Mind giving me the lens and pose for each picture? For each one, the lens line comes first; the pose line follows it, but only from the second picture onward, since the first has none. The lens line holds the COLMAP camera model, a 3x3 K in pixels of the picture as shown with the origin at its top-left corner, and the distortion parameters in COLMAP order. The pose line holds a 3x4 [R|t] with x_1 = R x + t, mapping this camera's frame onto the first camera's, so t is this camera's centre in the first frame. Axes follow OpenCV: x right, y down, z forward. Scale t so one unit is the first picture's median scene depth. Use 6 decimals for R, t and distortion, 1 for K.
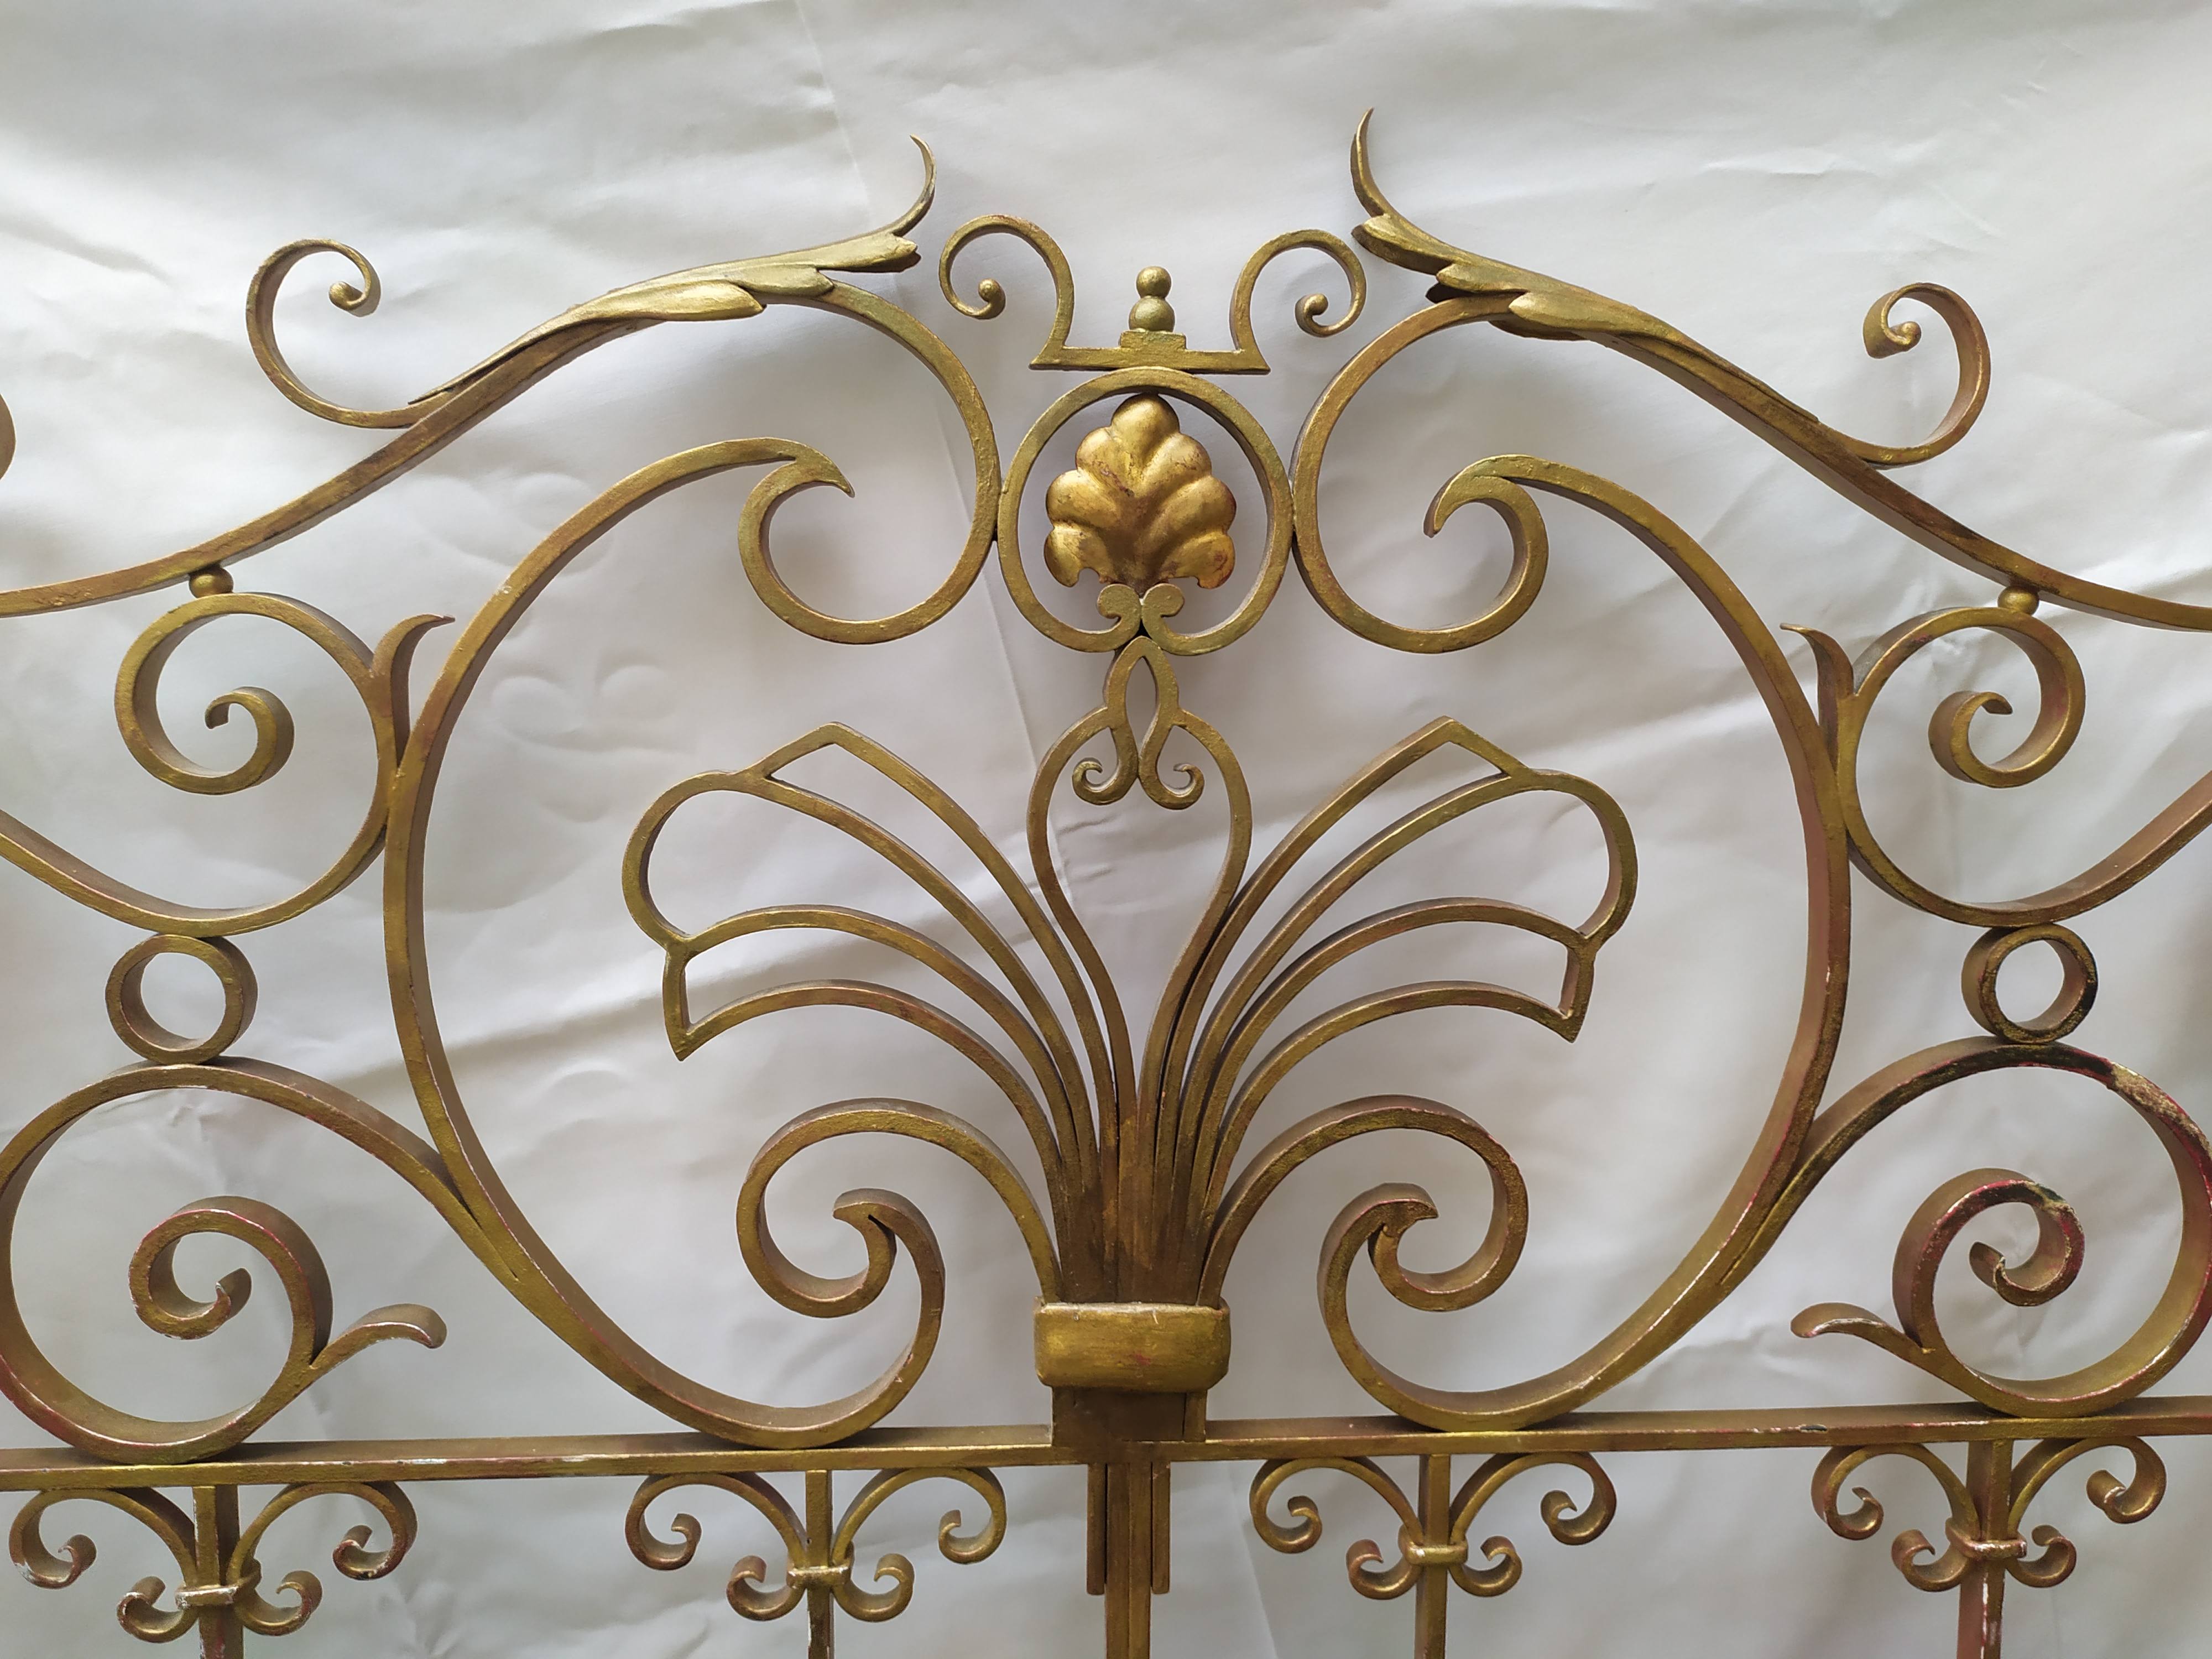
lens RADIAL K [[1694.4, 0, 1119.6], [0, 1694.4, 829.5], [0, 0, 1]] dist [0.038752, -0.046522]
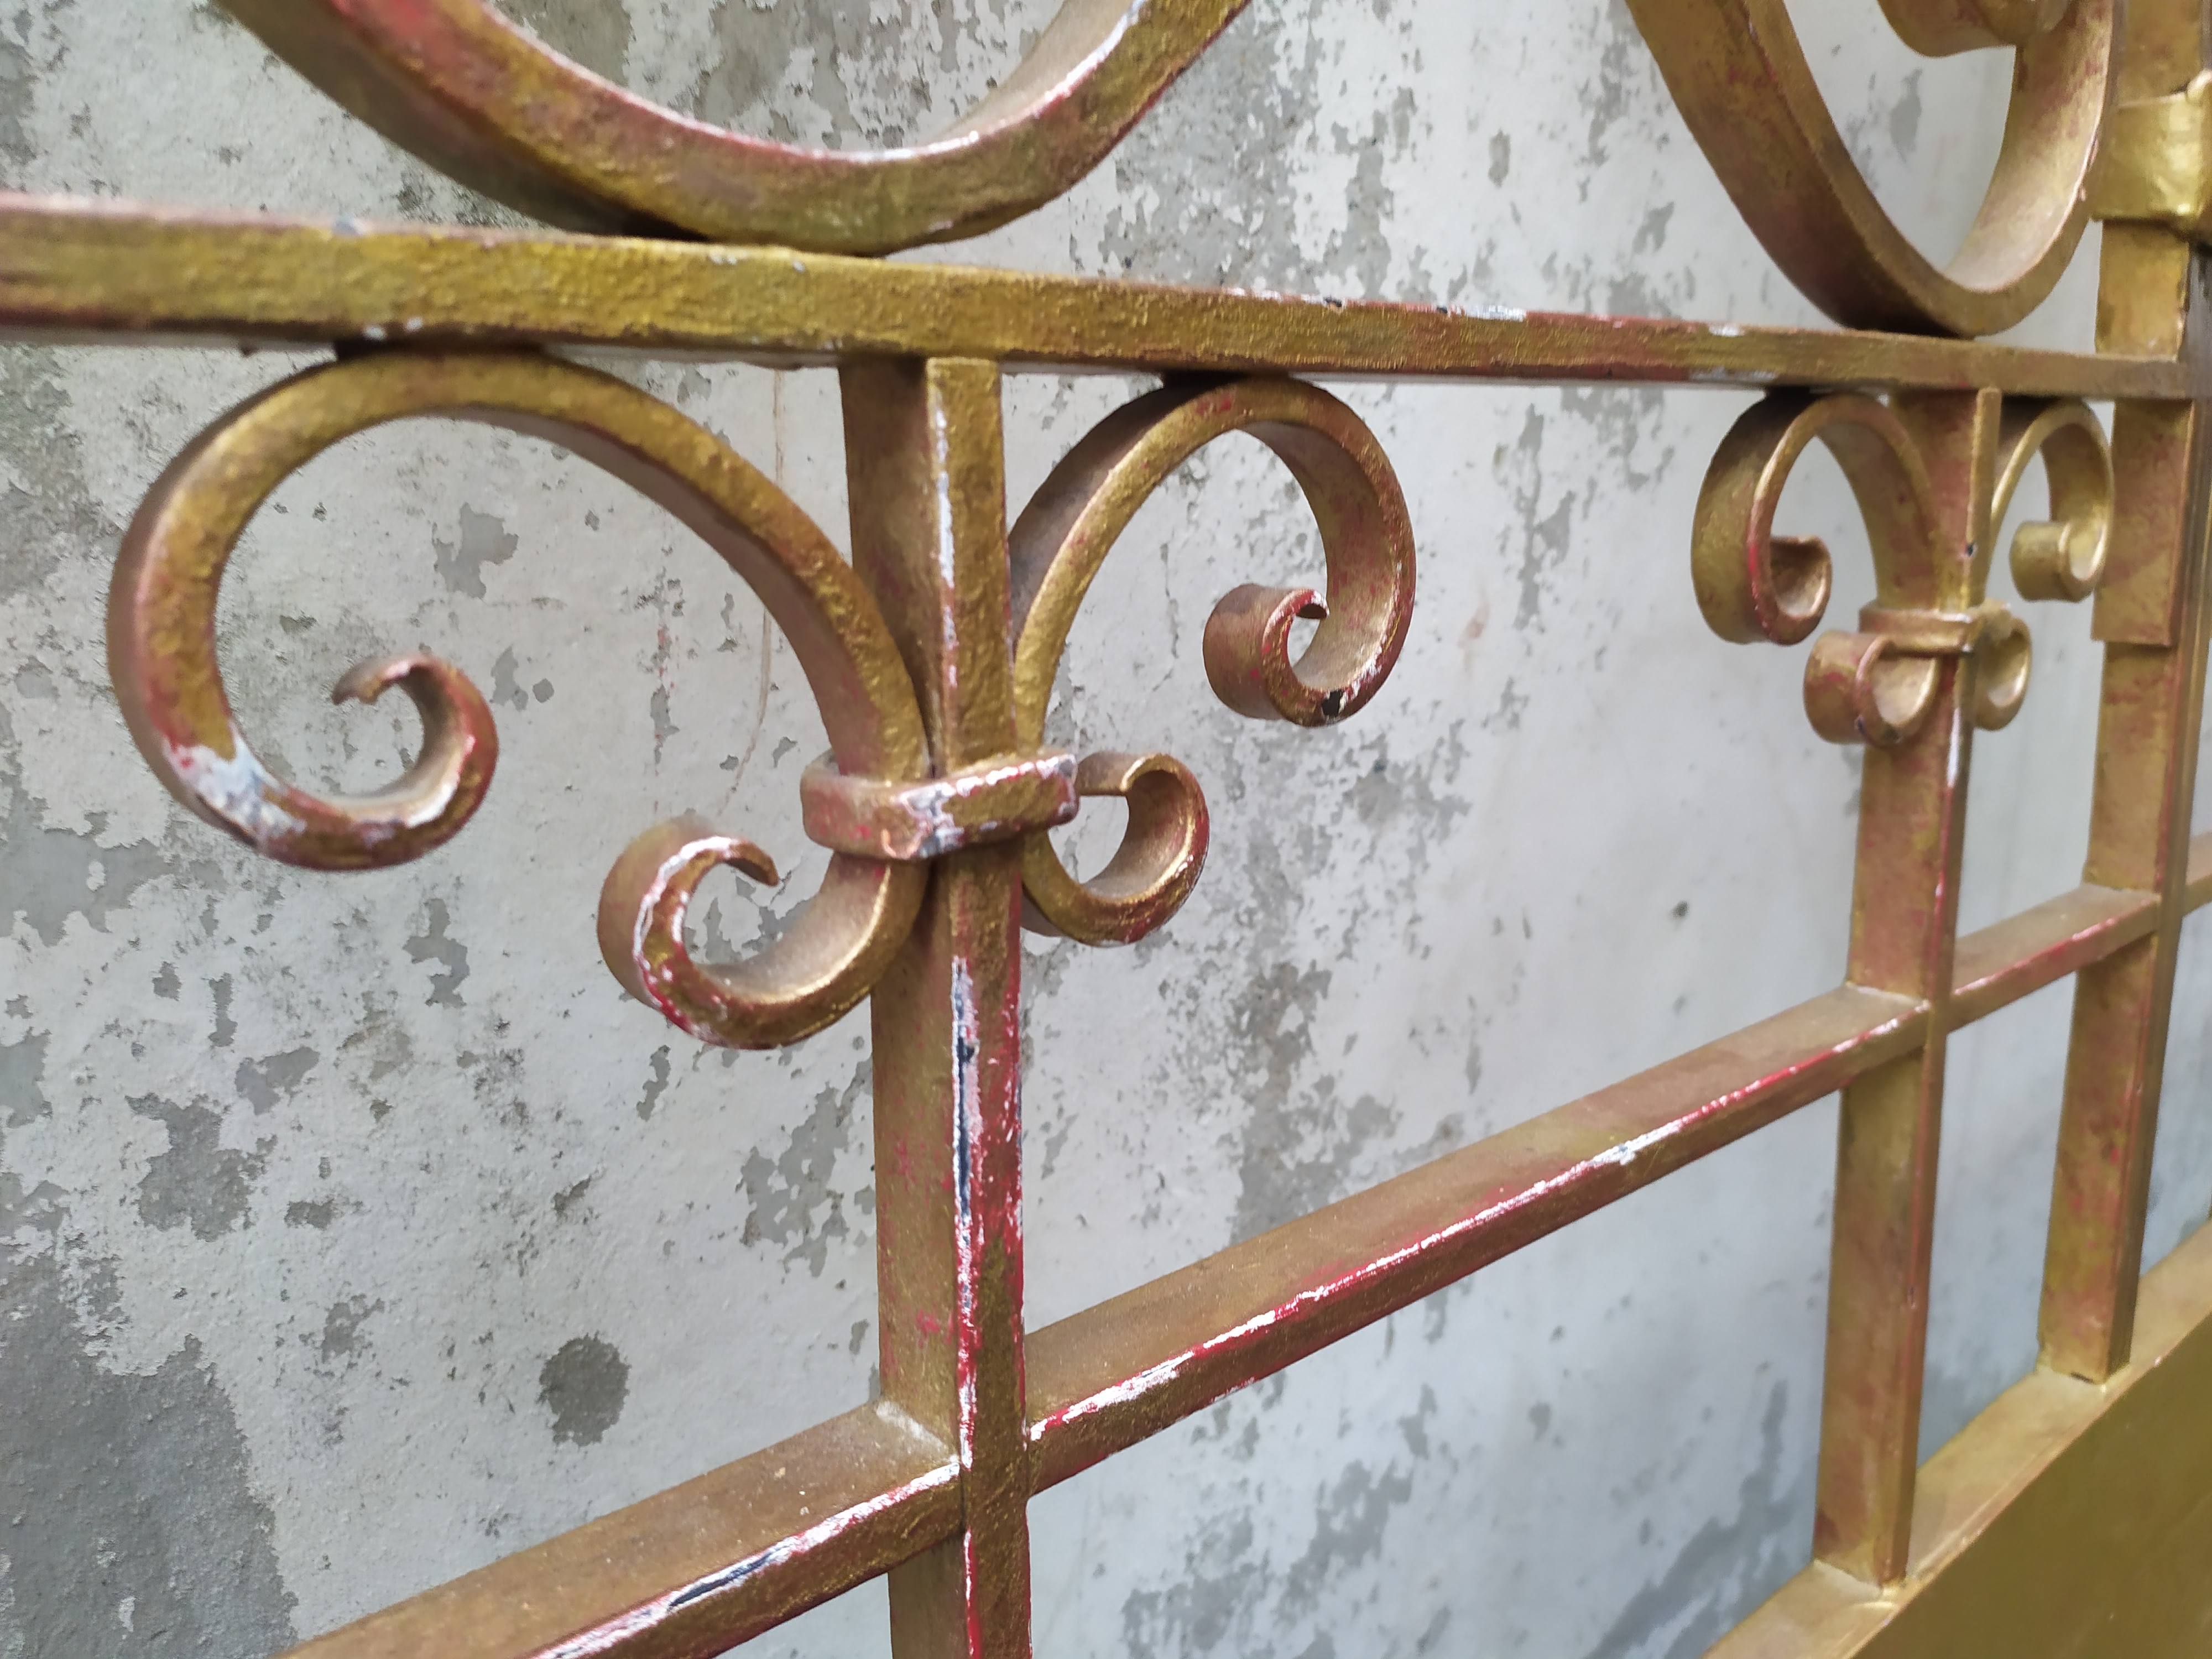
lens RADIAL K [[1694.4, 0, 1085.9], [0, 1694.4, 832.3], [0, 0, 1]] dist [0.038752, -0.046522]
pose [[0.800152, -0.145472, 0.581889, -0.676468], [0.115168, 0.989354, 0.088972, 0.431931], [-0.588637, -0.004177, 0.808387, 0.775205]]
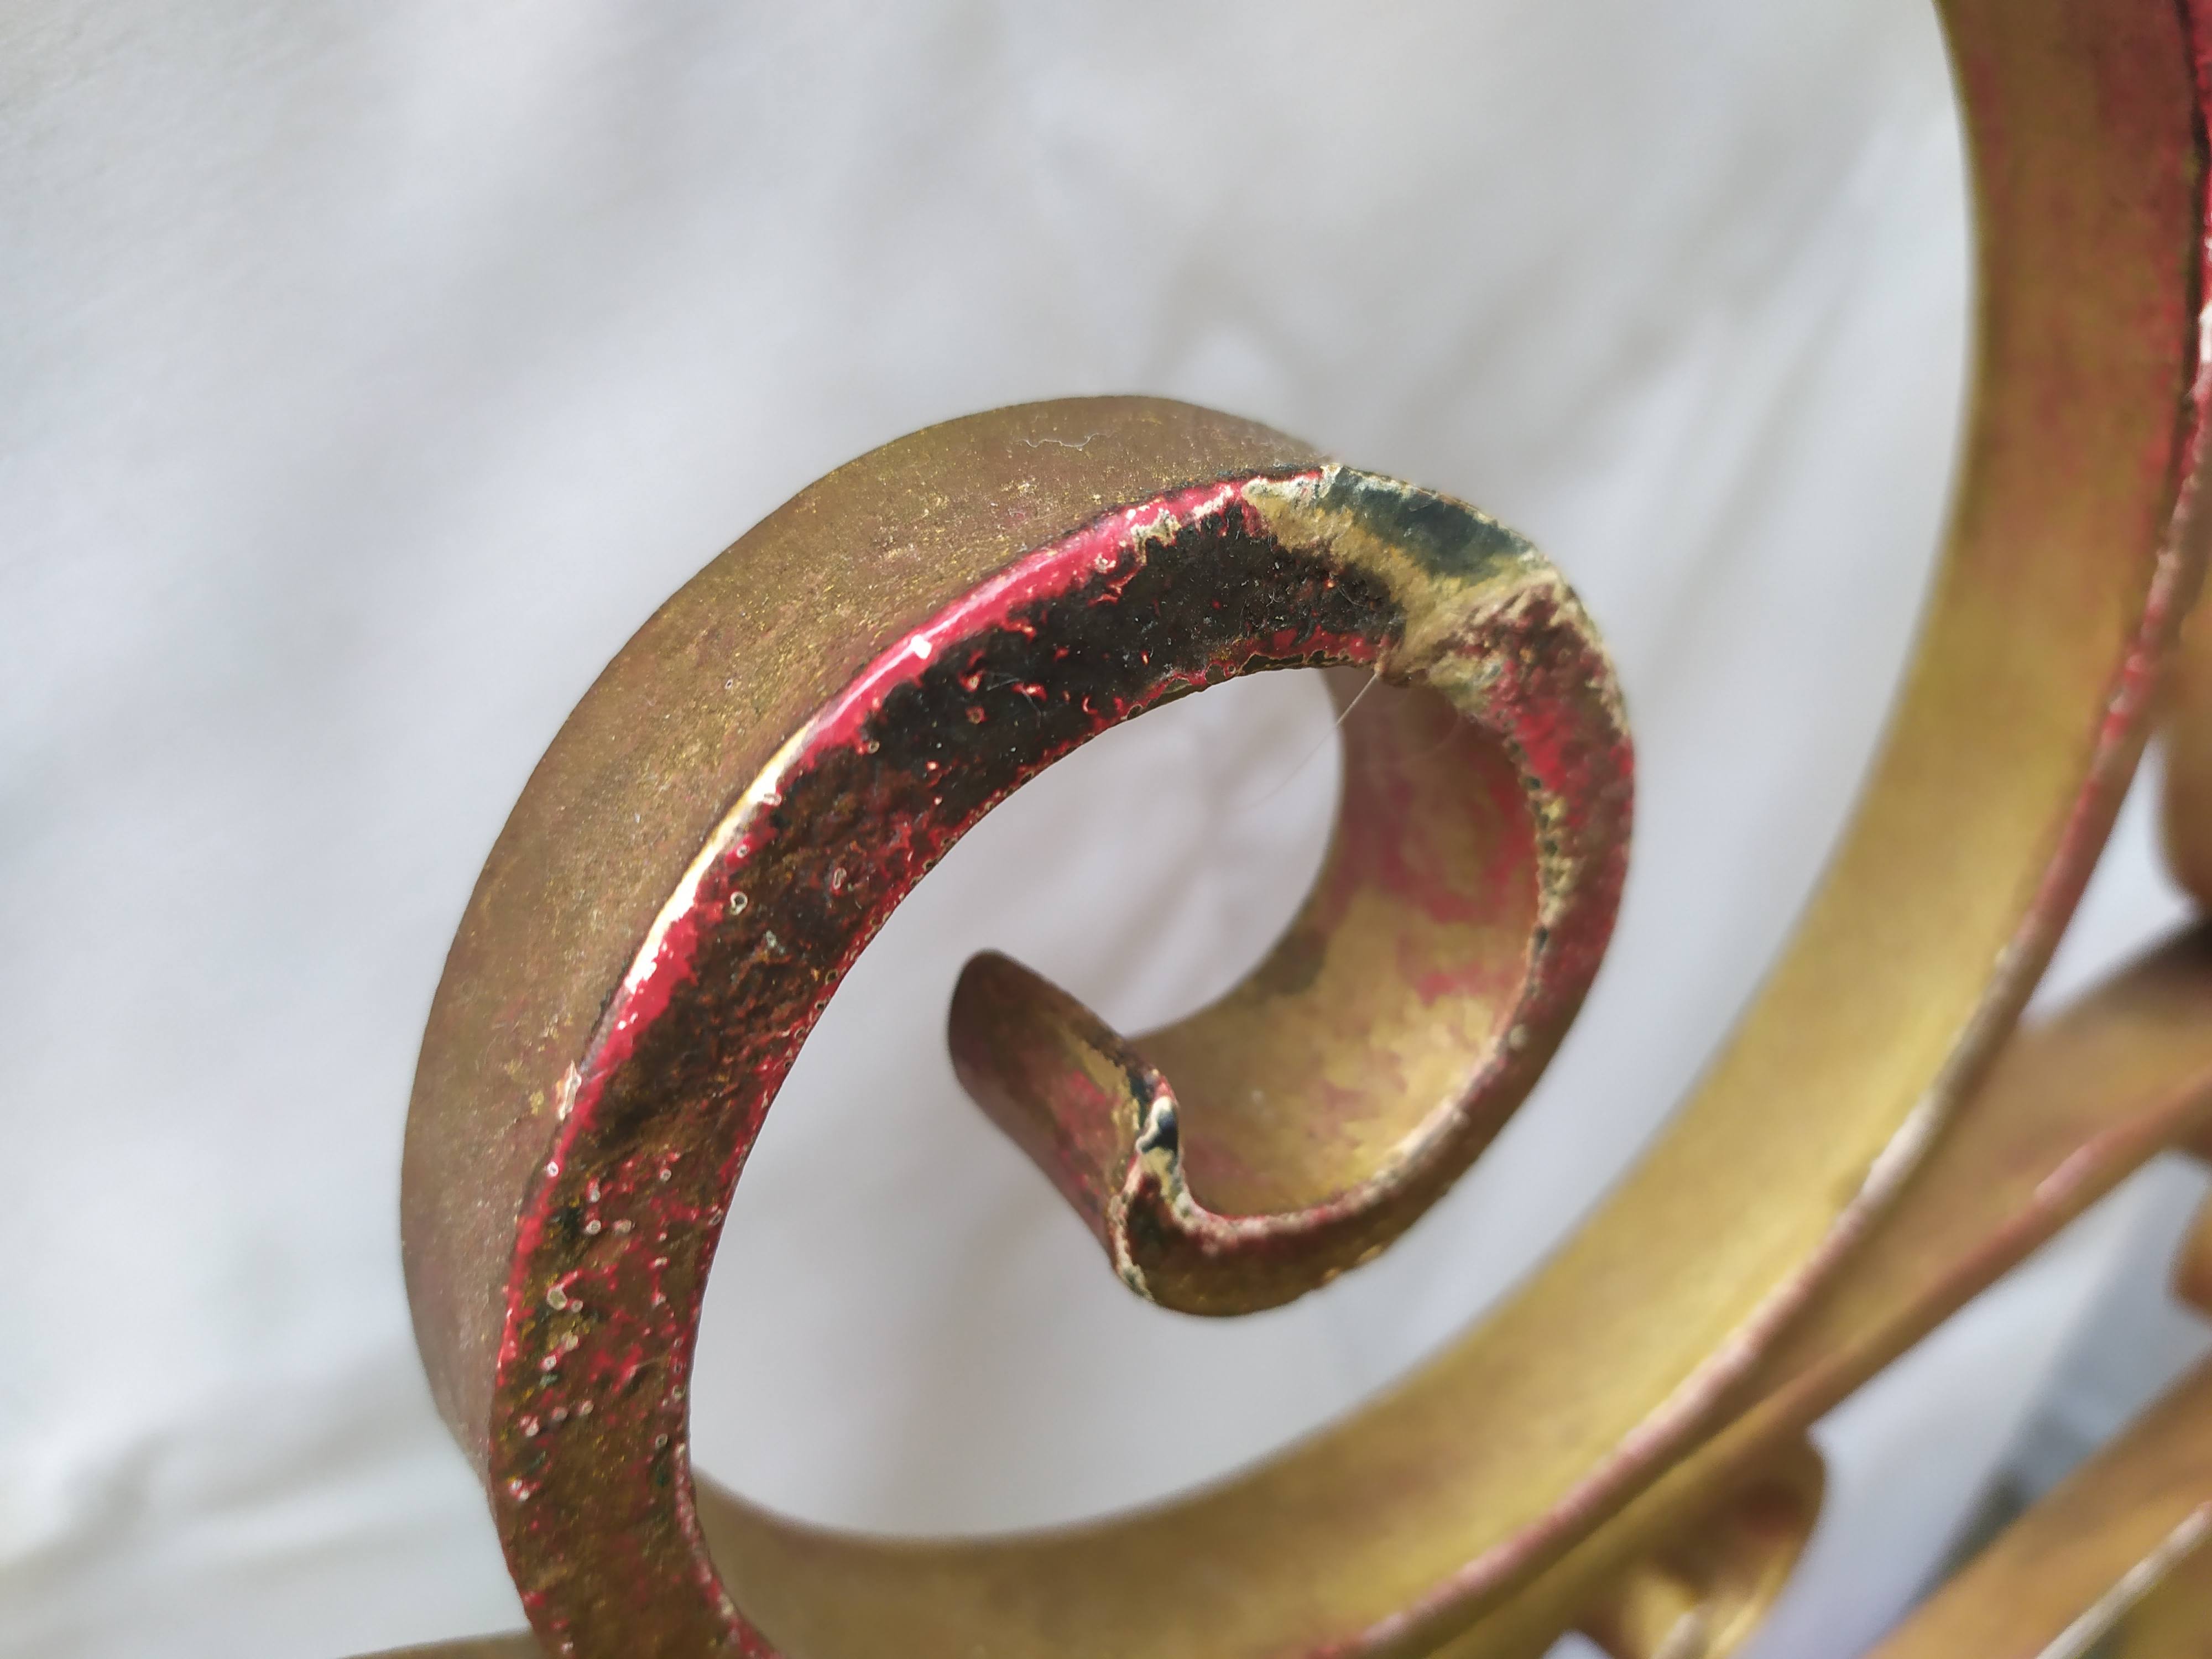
lens RADIAL K [[1694.4, 0, 1118.7], [0, 1694.4, 823.7], [0, 0, 1]] dist [0.038752, -0.046522]
pose [[0.861161, -0.330157, 0.386522, 0.491784], [0.140060, 0.885046, 0.443933, 0.182889], [-0.488657, -0.328162, 0.808409, 0.941927]]
